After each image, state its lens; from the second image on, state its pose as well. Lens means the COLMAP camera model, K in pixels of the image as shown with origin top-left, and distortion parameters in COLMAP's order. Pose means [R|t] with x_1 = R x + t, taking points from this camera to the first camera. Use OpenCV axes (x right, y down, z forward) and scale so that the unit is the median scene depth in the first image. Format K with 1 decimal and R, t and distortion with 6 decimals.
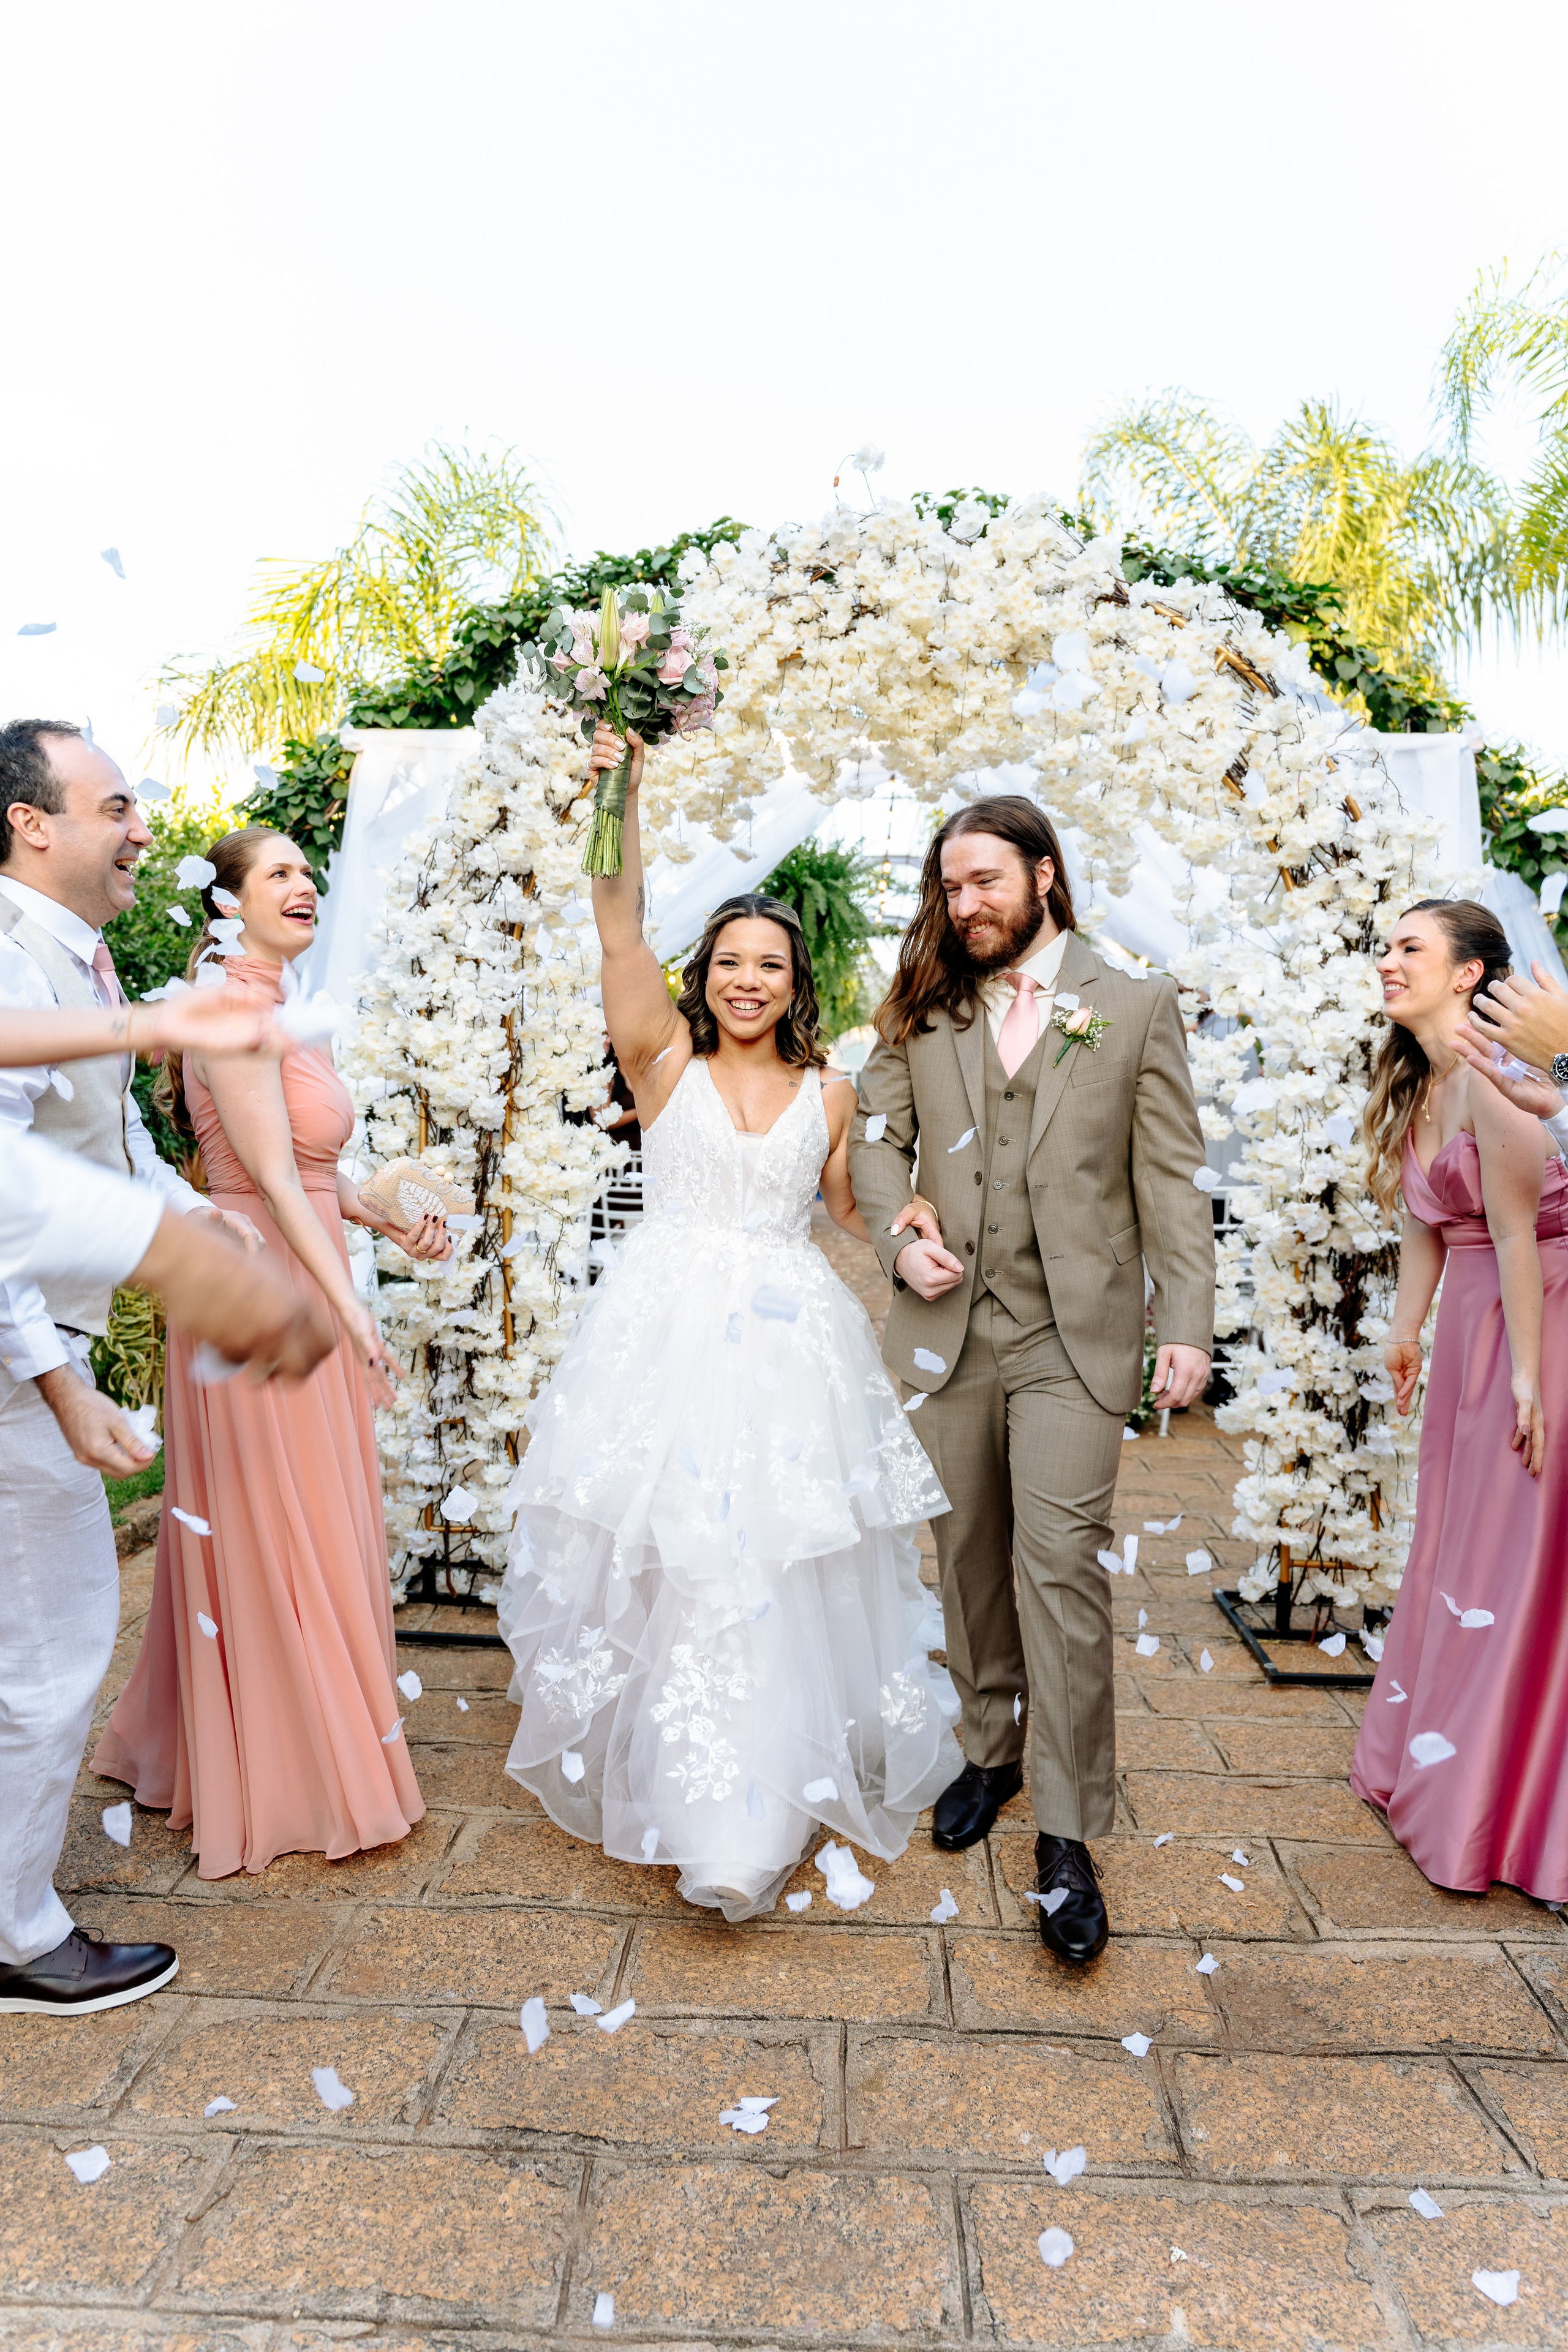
lens RADIAL K [[1613.8, 0, 779.6], [0, 1613.8, 1177.2], [0, 0, 1]] dist [0.000852, 0.000106]
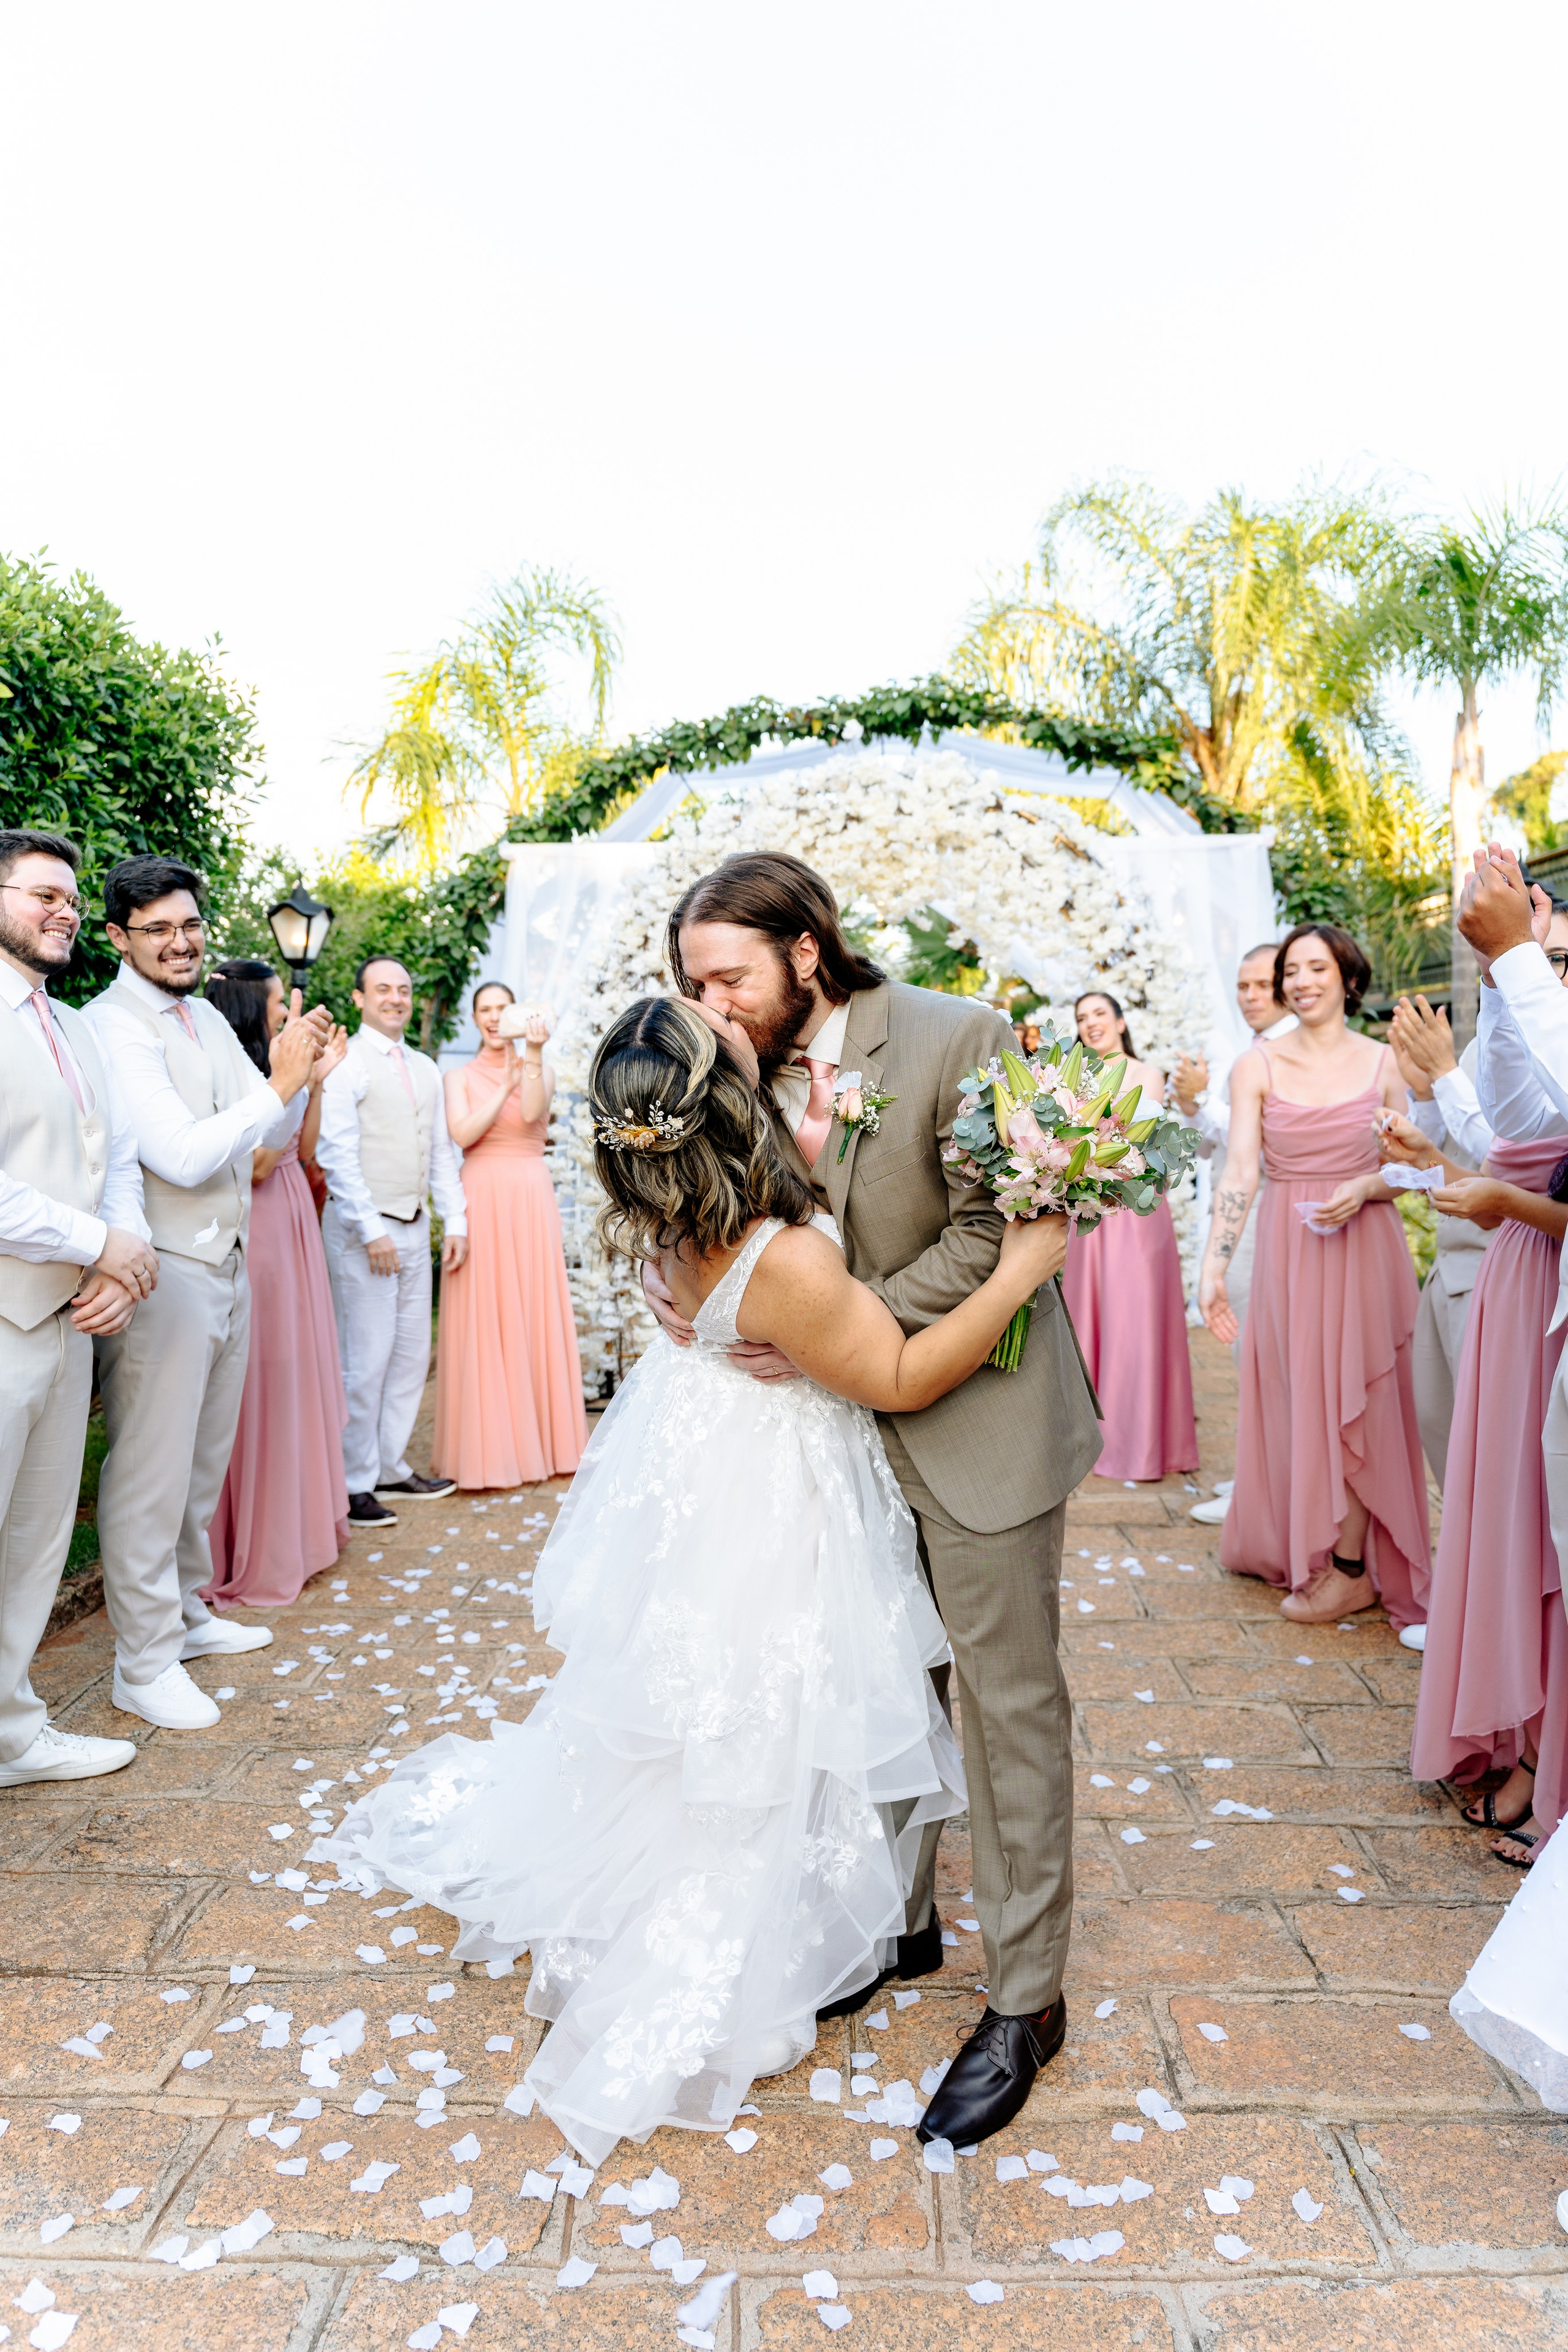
lens RADIAL K [[1613.8, 0, 784.3], [0, 1613.8, 1176.4], [0, 0, 1]] dist [0.000852, 0.000106]
pose [[0.999722, -0.022641, -0.006604, -0.011687], [0.022792, 0.999458, 0.023755, -0.005769], [0.006063, -0.023899, 0.999696, -0.499369]]
